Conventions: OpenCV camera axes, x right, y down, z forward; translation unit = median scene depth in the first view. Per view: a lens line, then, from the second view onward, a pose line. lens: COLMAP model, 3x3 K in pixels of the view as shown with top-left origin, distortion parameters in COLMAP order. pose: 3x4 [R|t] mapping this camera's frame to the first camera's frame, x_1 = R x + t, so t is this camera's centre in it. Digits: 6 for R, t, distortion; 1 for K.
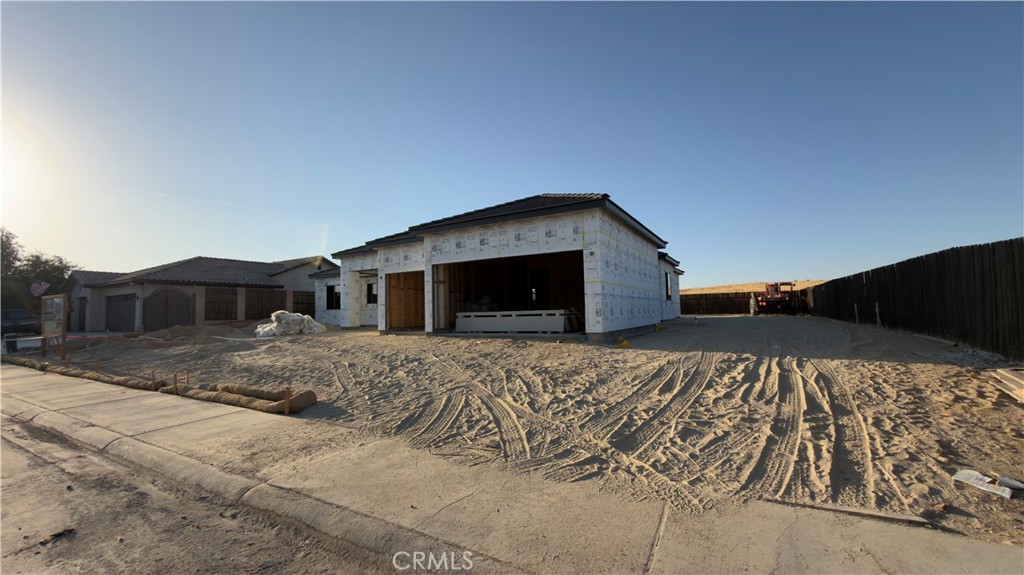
lens RADIAL K [[409.1, 0, 512.0], [0, 409.1, 287.5], [0, 0, 1]] dist [0.000639, -0.000527]
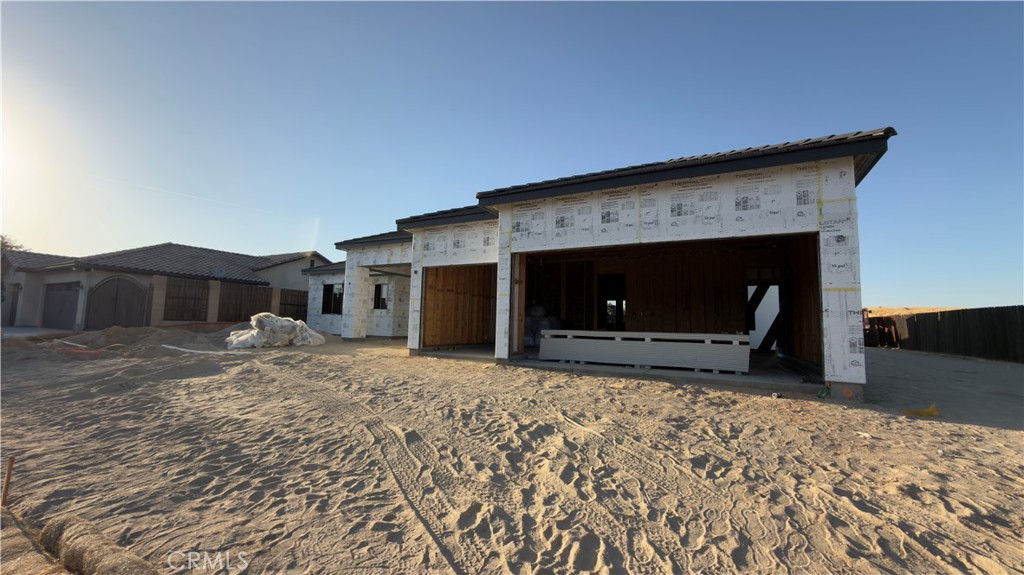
lens RADIAL K [[409.1, 0, 512.0], [0, 409.1, 287.5], [0, 0, 1]] dist [0.000639, -0.000527]
pose [[0.998322, 0.050540, 0.028258, -0.177306], [-0.049633, 0.998258, -0.031908, 0.015846], [-0.029822, 0.030452, 0.999091, 0.308111]]
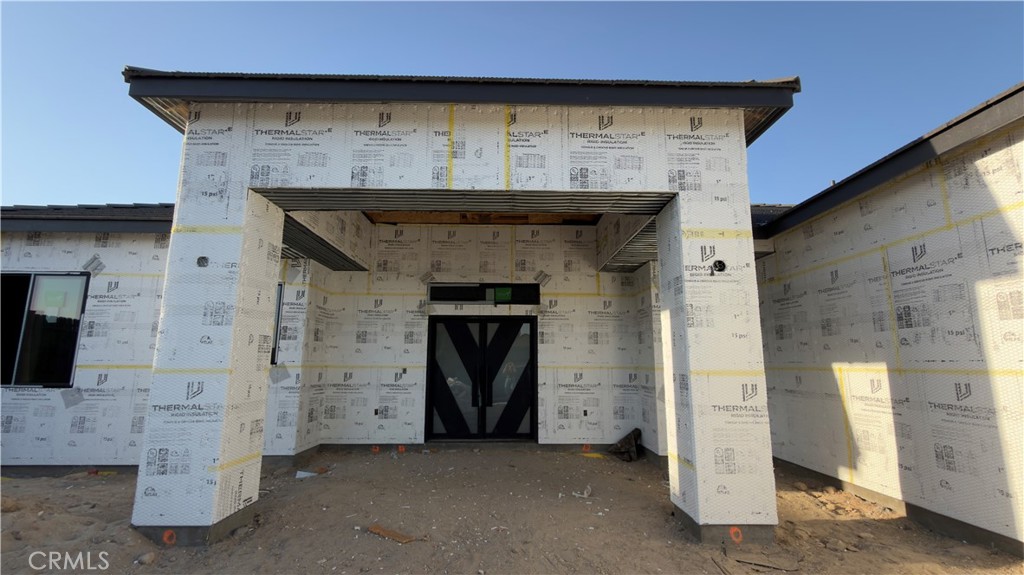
lens RADIAL K [[449.1, 0, 512.0], [0, 449.1, 287.5], [0, 0, 1]] dist [0.000462, -0.000046]
pose [[0.854751, 0.113303, 0.506521, -0.565966], [-0.054520, 0.990084, -0.129468, 0.031535], [-0.516168, 0.083047, 0.852452, 1.116650]]
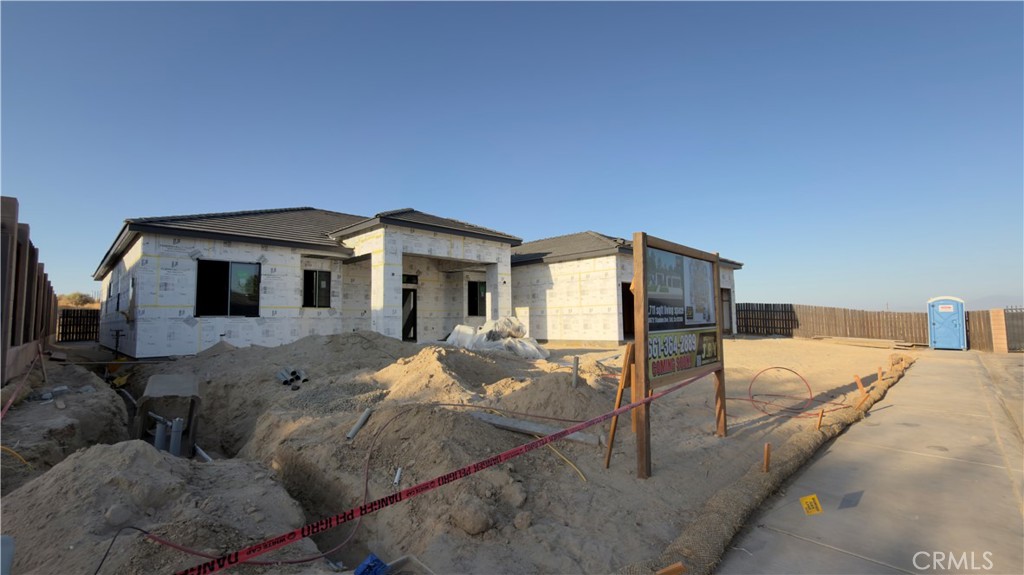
lens RADIAL K [[442.8, 0, 510.4], [0, 442.8, 287.0], [0, 0, 1]] dist [0.001404, -0.000052]
pose [[0.259274, 0.094305, 0.961189, -1.375526], [-0.048238, 0.995244, -0.084634, 0.080203], [-0.964598, -0.024423, 0.262590, 0.980254]]
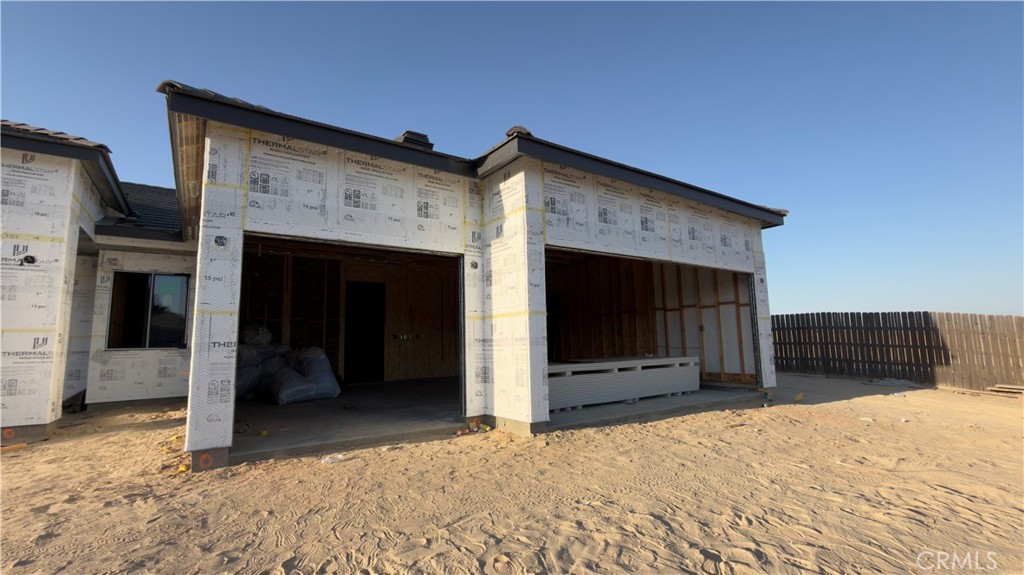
lens RADIAL K [[449.1, 0, 512.0], [0, 449.1, 287.5], [0, 0, 1]] dist [0.000462, -0.000046]
pose [[0.422205, 0.127284, 0.897520, -0.497937], [-0.040407, 0.991752, -0.121639, 0.032999], [-0.905599, 0.015091, 0.423866, 0.716688]]
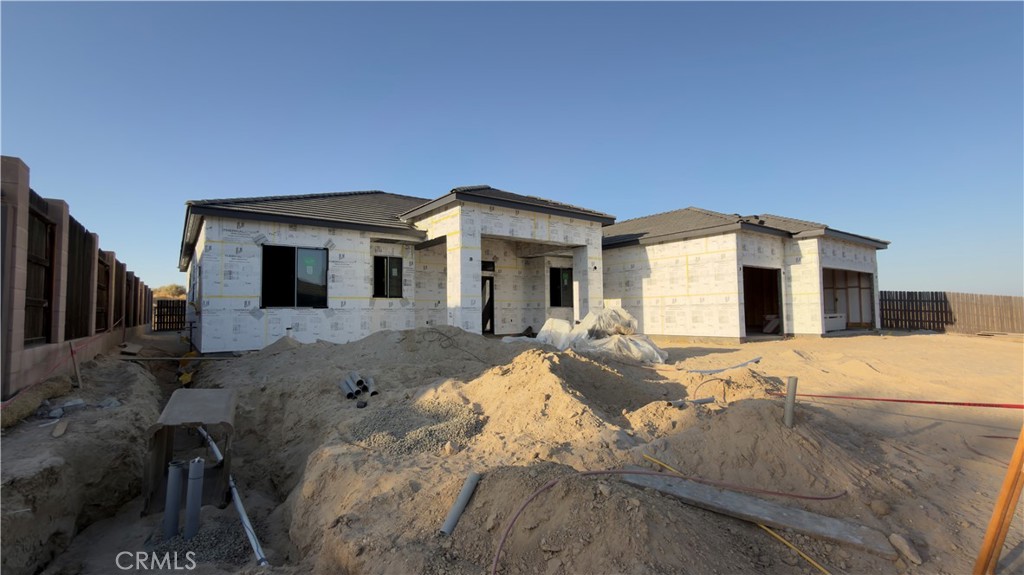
lens RADIAL K [[449.1, 0, 512.0], [0, 449.1, 287.5], [0, 0, 1]] dist [0.000462, -0.000046]
pose [[0.394886, 0.069058, 0.916131, -1.268878], [-0.050670, 0.997290, -0.053335, 0.078206], [-0.917332, -0.025359, 0.397315, 1.064241]]
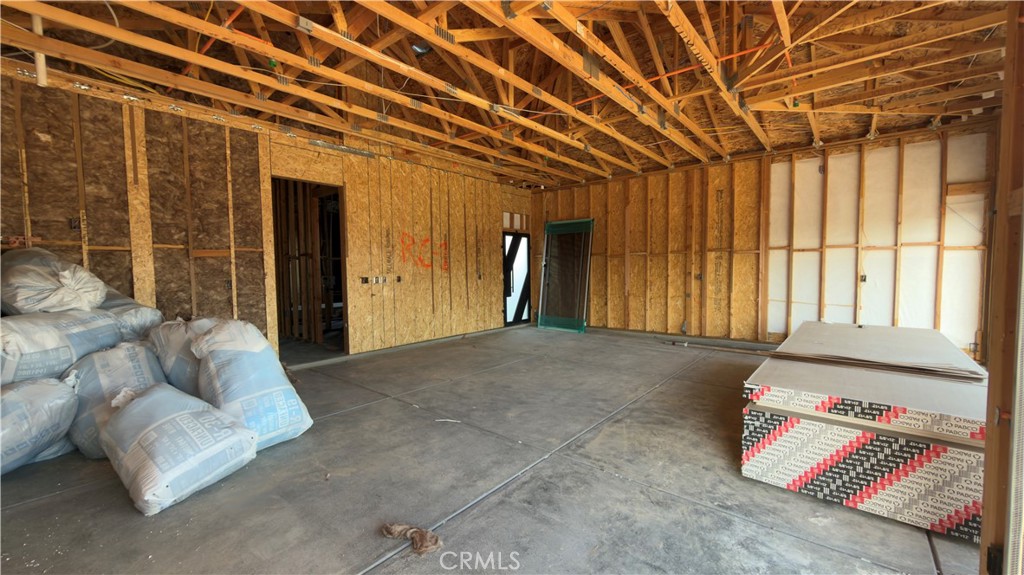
lens RADIAL K [[409.1, 0, 512.0], [0, 409.1, 287.5], [0, 0, 1]] dist [0.000639, -0.000527]
pose [[0.159128, -0.027367, 0.986879, -0.264800], [-0.053939, 0.997882, 0.036369, 0.015247], [-0.985783, -0.059019, 0.157315, 1.016721]]
